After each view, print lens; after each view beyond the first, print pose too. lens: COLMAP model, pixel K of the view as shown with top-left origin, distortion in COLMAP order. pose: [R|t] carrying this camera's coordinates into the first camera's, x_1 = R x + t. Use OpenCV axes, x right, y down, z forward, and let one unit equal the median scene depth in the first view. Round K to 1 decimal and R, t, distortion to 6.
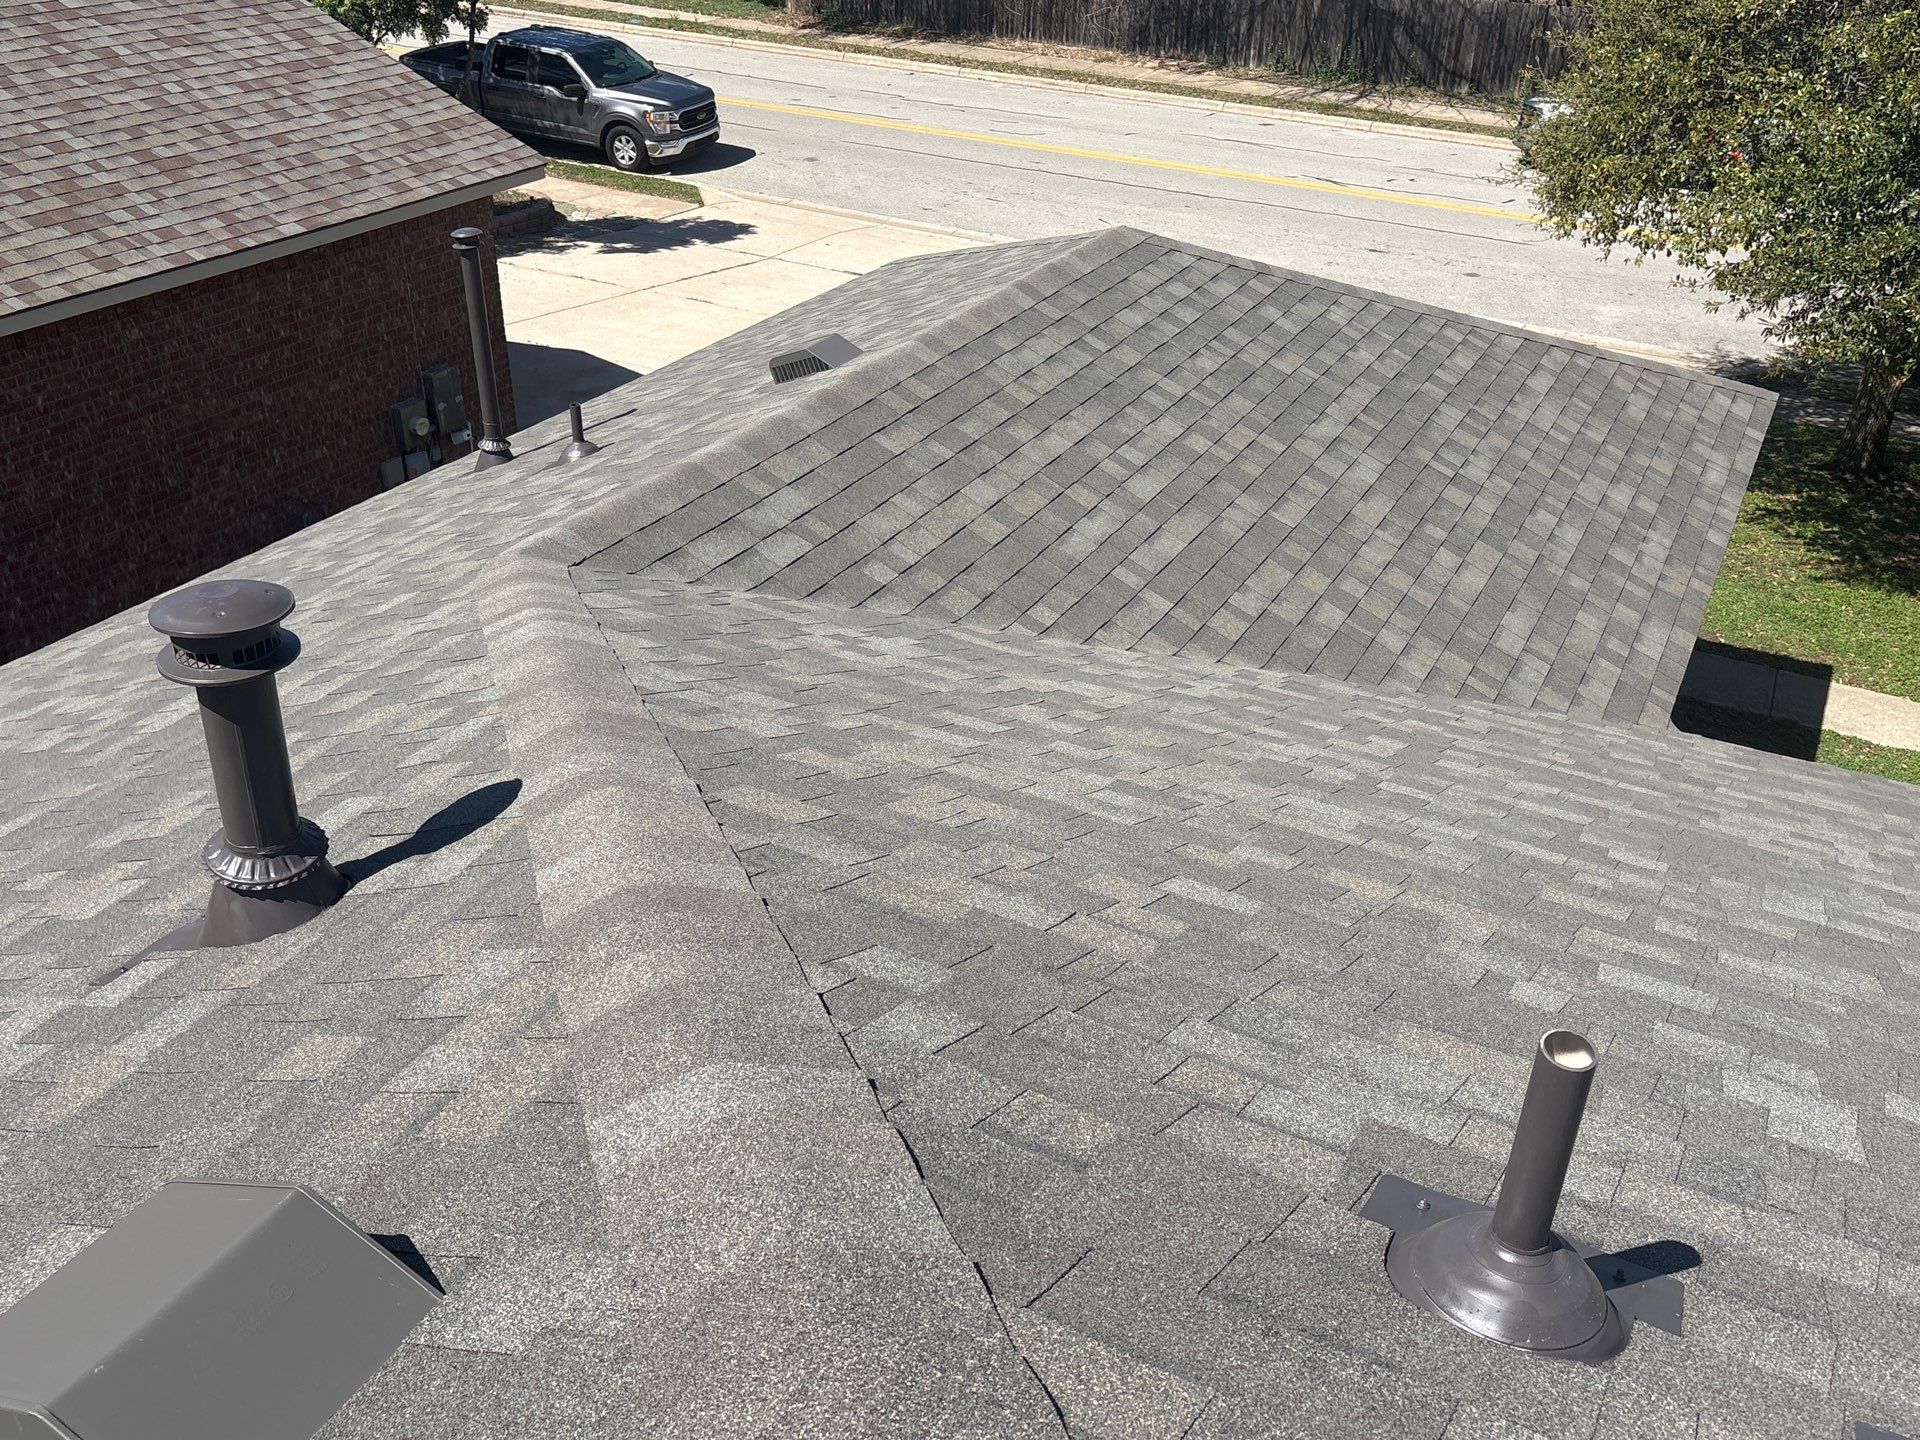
lens RADIAL K [[1696.1, 0, 944.7], [0, 1696.1, 717.9], [0, 0, 1]] dist [0.046842, -0.051822]
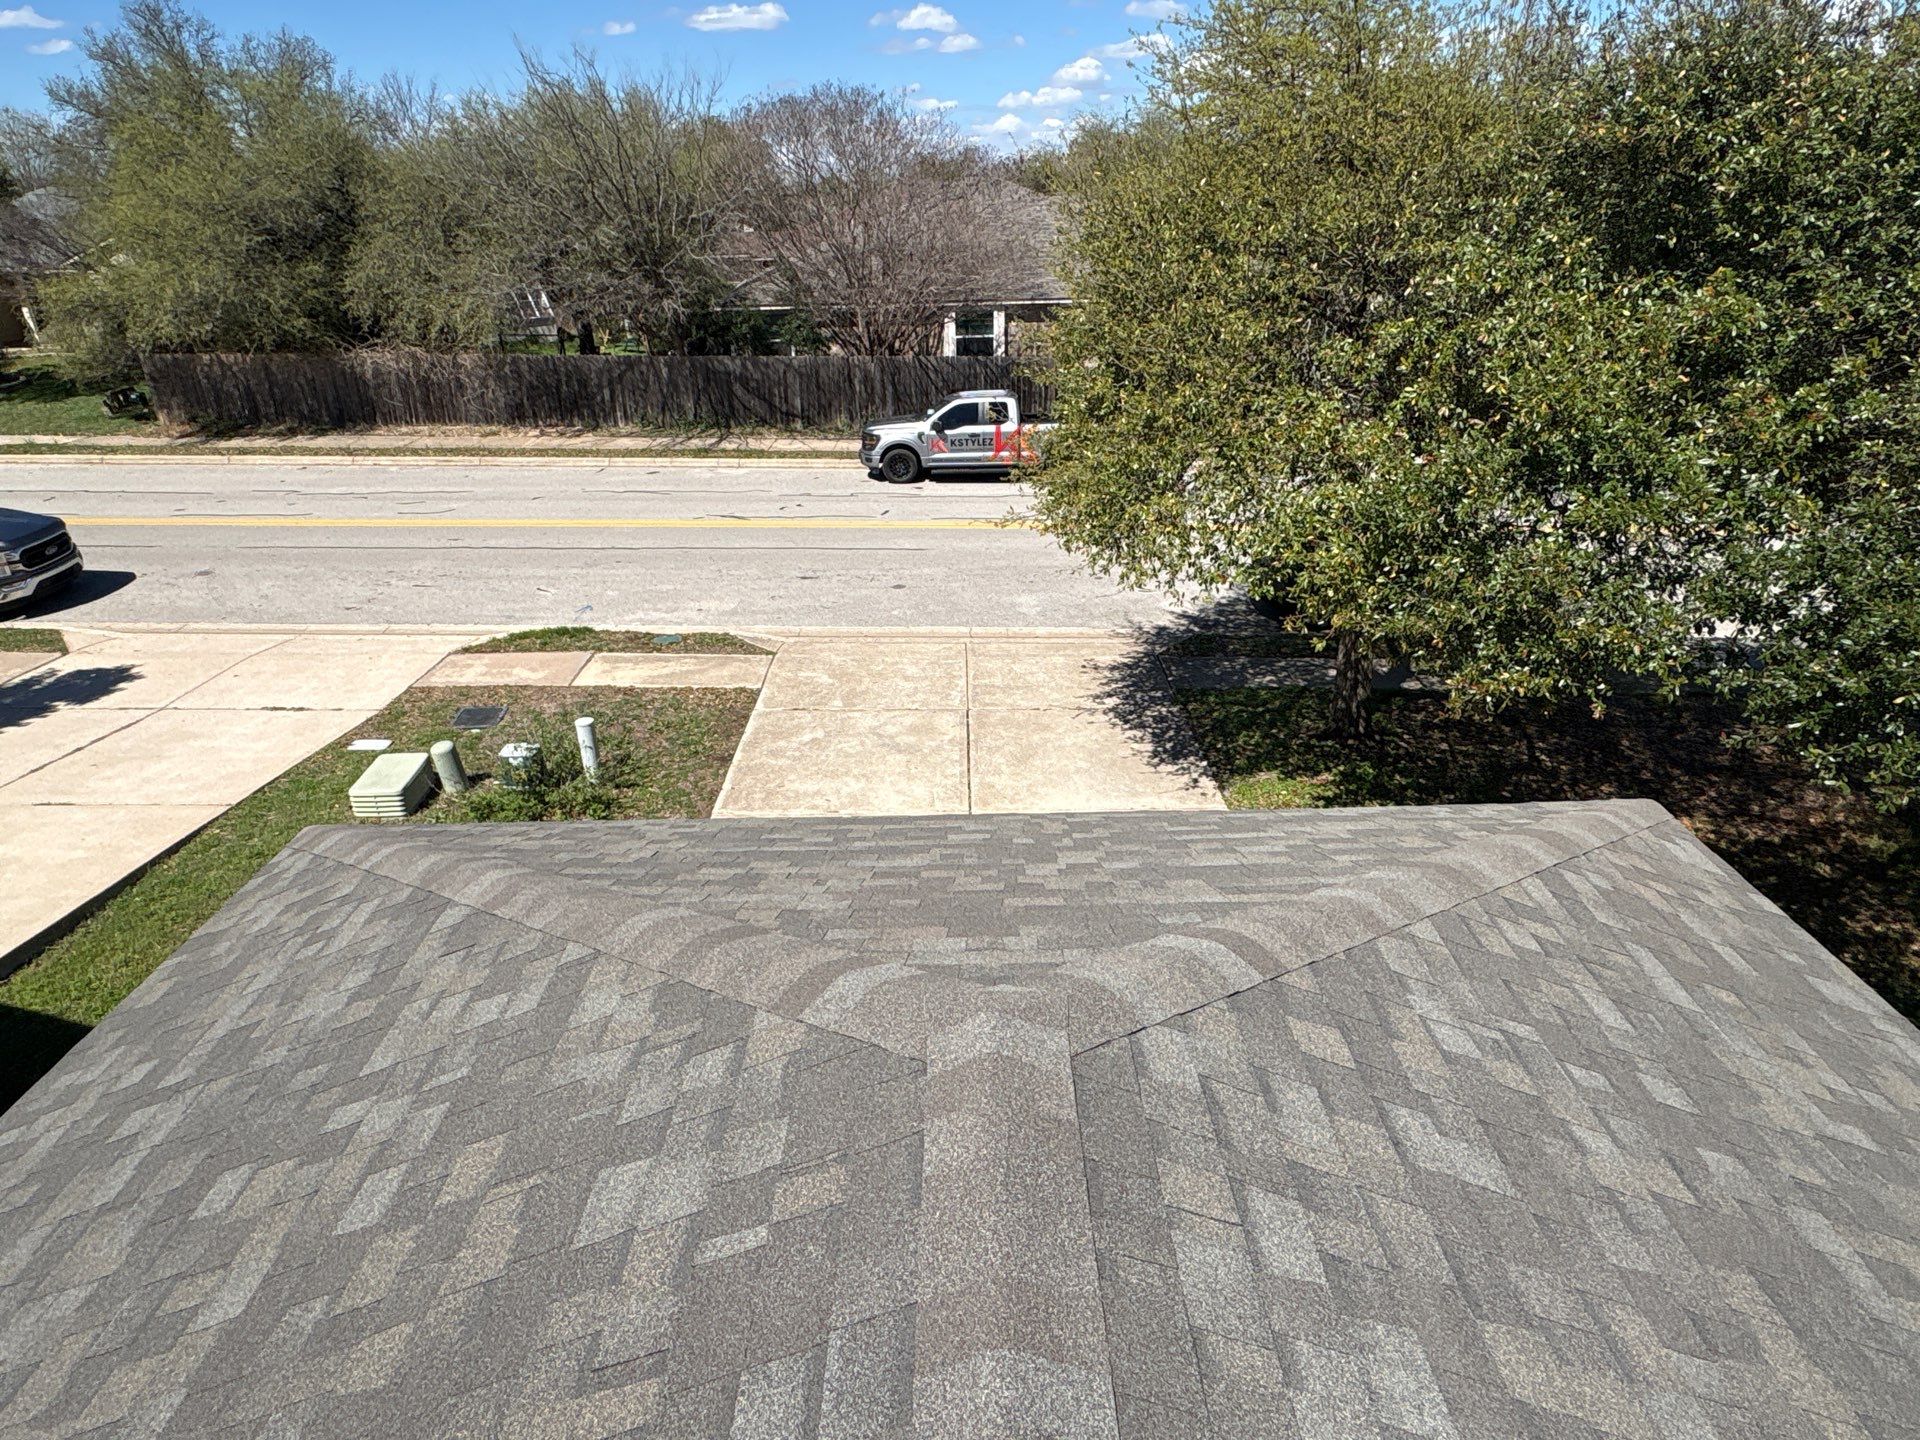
lens RADIAL K [[1161.7, 0, 956.6], [0, 1161.7, 729.2], [0, 0, 1]] dist [-0.007300, 0.008336]
pose [[0.882817, -0.220491, 0.414751, 0.016534], [0.258510, 0.965297, -0.037077, -0.375207], [-0.392183, 0.139949, 0.909179, 0.873595]]
